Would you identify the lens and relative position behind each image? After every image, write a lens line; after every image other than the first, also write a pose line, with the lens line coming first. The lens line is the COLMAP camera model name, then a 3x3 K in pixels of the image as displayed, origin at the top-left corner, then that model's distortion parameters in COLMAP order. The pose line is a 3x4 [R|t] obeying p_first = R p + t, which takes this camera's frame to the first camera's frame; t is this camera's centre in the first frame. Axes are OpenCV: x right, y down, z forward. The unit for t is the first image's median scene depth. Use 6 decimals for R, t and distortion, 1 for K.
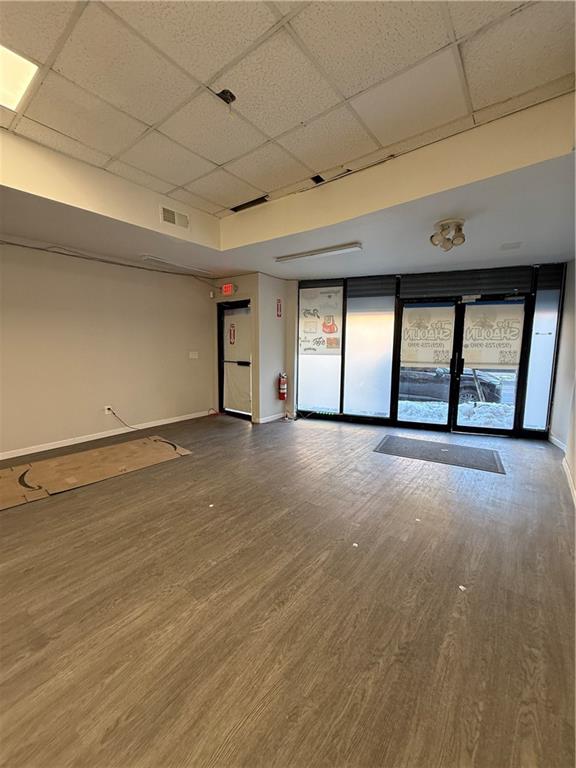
lens RADIAL K [[307.4, 0, 288.5], [0, 307.4, 381.7], [0, 0, 1]] dist [0.001862, 0.000071]
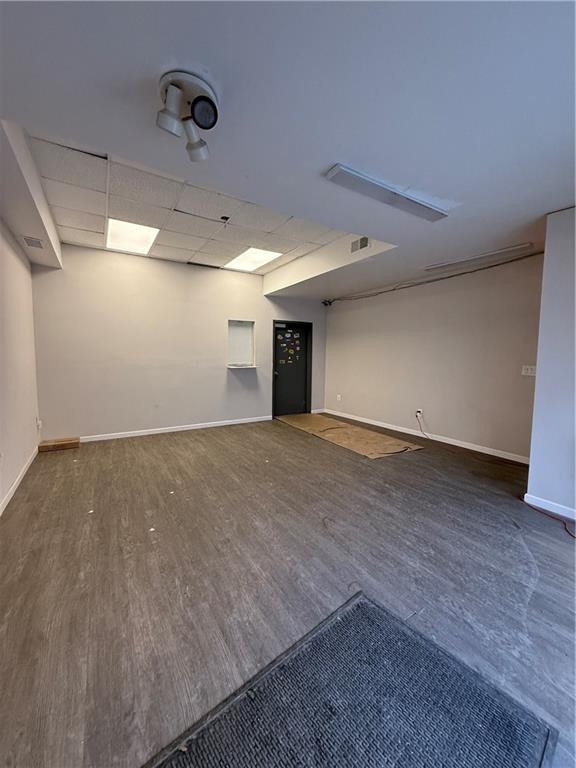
lens RADIAL K [[307.4, 0, 290.3], [0, 307.4, 383.3], [0, 0, 1]] dist [0.001862, 0.000071]
pose [[-0.347097, 0.070127, -0.935204, 0.879709], [-0.126421, 0.984600, 0.120752, -0.126964], [0.929269, 0.160142, -0.332886, 1.279081]]
